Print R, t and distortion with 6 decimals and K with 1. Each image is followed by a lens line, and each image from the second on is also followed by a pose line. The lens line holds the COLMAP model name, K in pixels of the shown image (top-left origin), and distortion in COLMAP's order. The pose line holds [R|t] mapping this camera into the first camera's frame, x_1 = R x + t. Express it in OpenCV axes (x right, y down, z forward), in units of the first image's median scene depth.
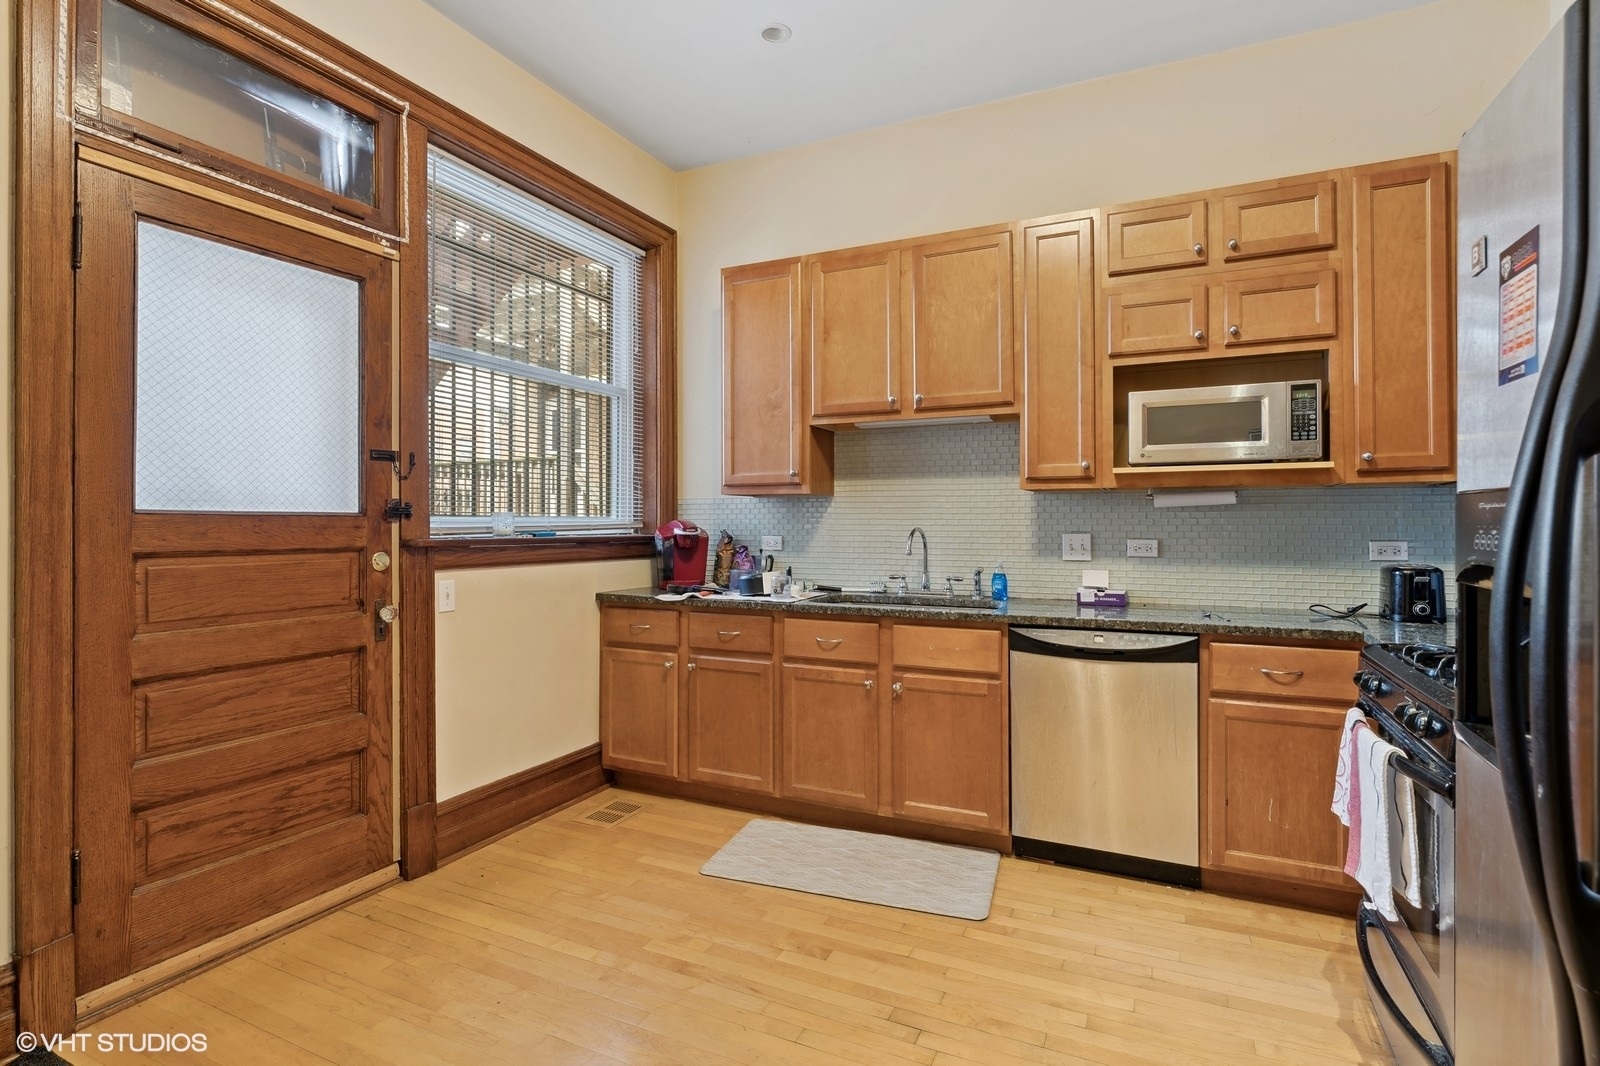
lens RADIAL K [[768.8, 0, 806.4], [0, 768.8, 524.1], [0, 0, 1]] dist [0.000896, -0.000163]
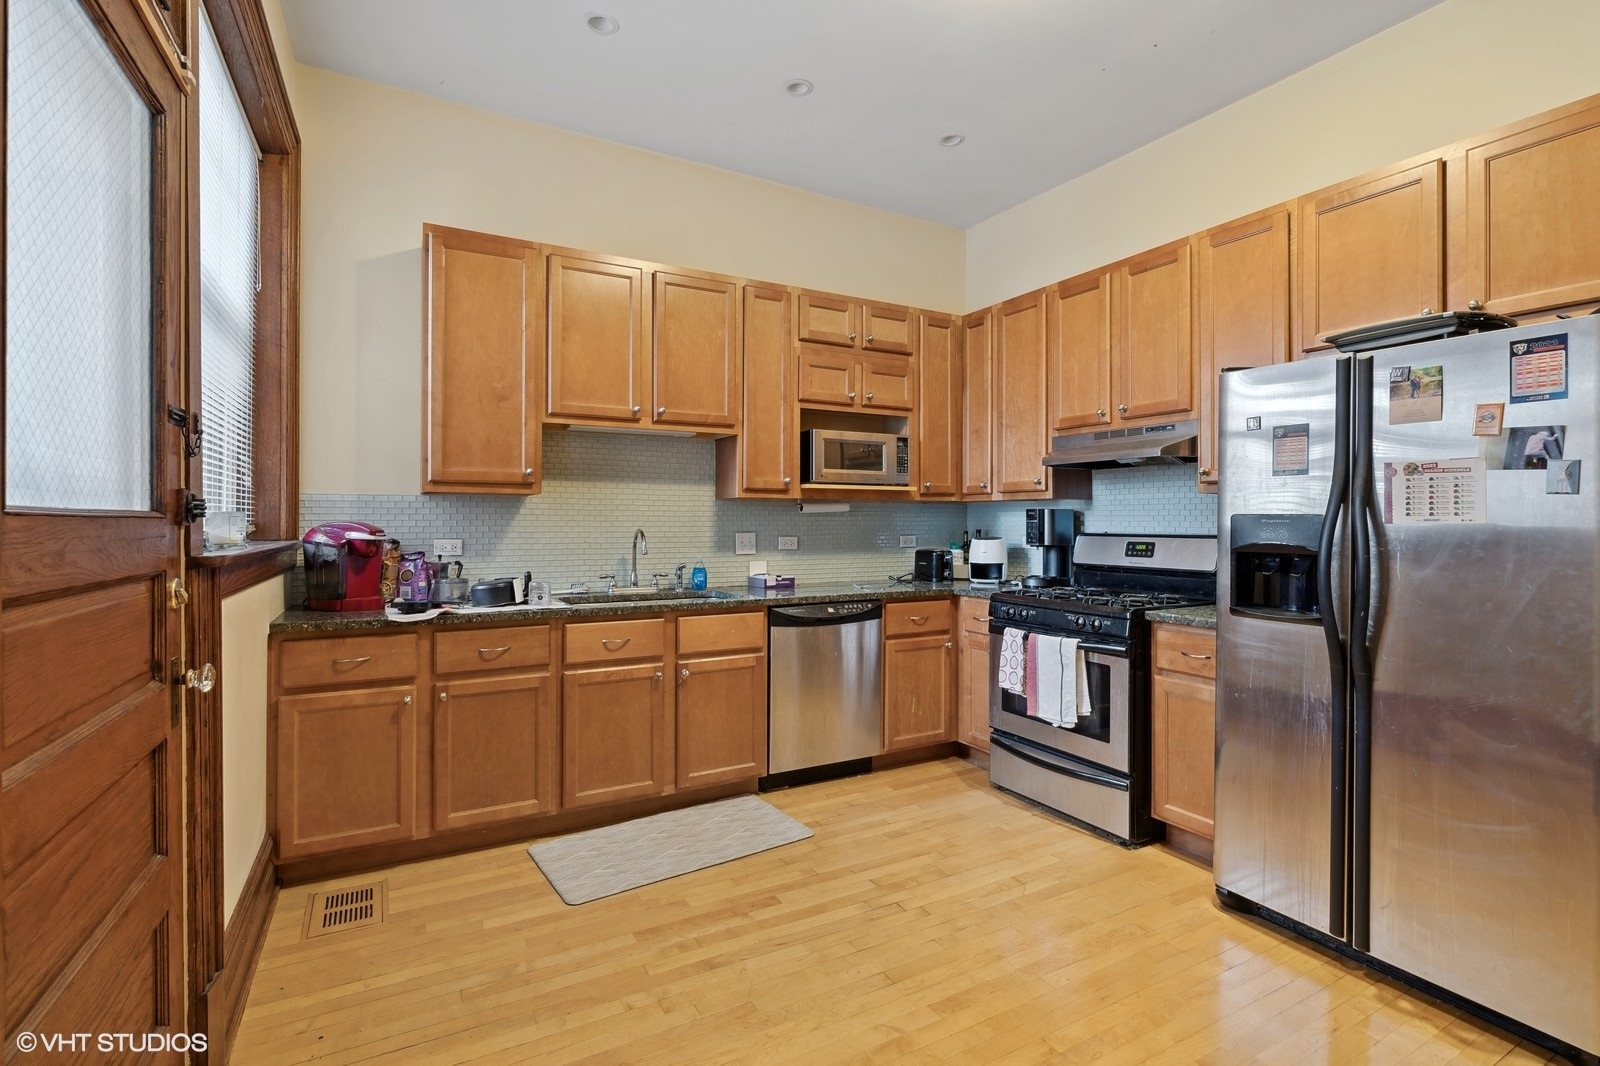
lens RADIAL K [[723.5, 0, 799.4], [0, 723.5, 526.7], [0, 0, 1]] dist [-0.004024, 0.001370]
pose [[0.602277, -0.003327, 0.798280, -0.597326], [0.002366, 0.999994, 0.002383, -0.000728], [-0.798284, 0.000454, 0.602282, 0.235433]]
